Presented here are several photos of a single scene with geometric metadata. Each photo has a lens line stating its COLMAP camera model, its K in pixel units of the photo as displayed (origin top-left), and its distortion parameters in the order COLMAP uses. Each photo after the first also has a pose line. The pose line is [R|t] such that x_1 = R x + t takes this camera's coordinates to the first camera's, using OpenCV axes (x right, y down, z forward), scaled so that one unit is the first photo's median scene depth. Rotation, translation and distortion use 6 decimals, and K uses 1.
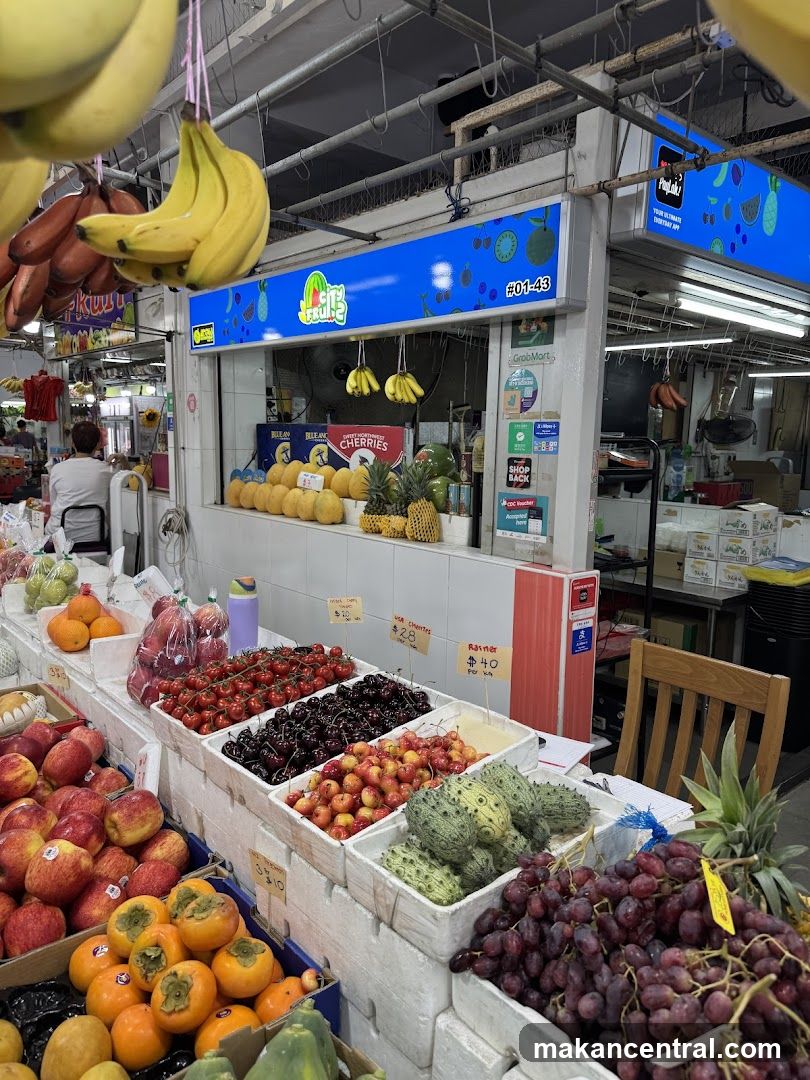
lens RADIAL K [[763.6, 0, 405.0], [0, 763.6, 540.0], [0, 0, 1]] dist [0.193421, -0.429065]
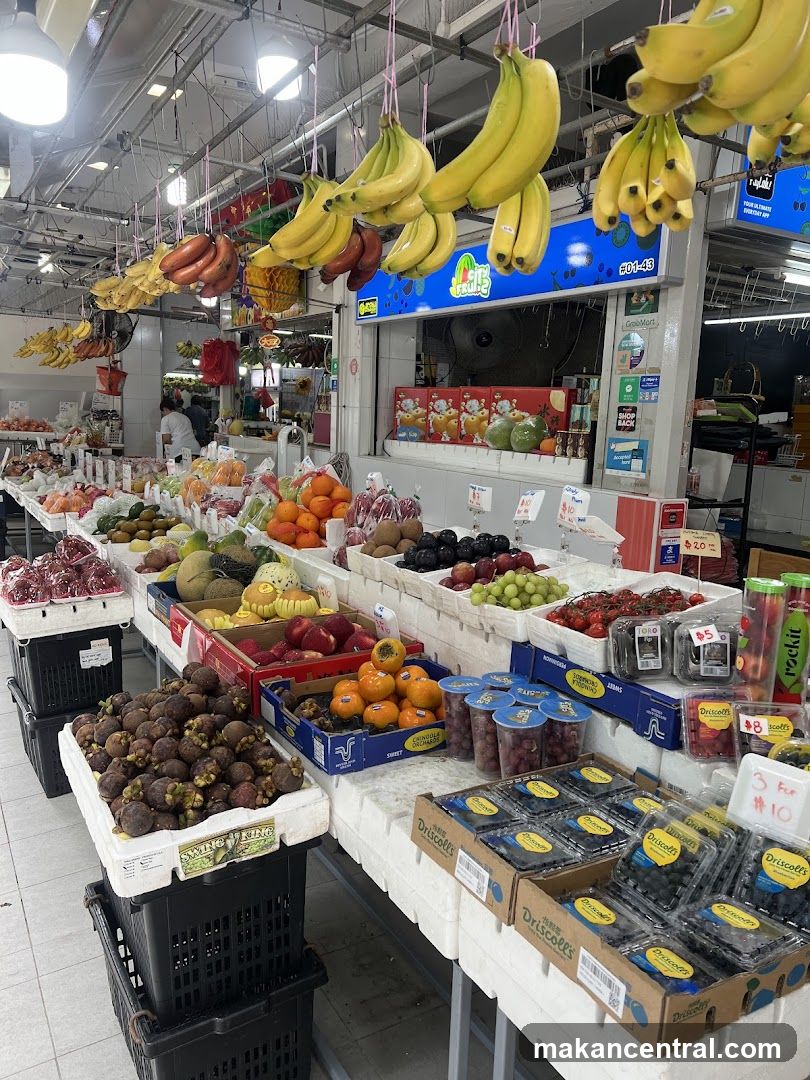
lens RADIAL K [[822.4, 0, 405.0], [0, 822.4, 540.0], [0, 0, 1]] dist [0.064718, -0.077922]
pose [[0.985031, 0.045265, -0.166331, 0.030305], [-0.042758, 0.998912, 0.018623, 0.094453], [0.166993, -0.011232, 0.985894, -0.346104]]
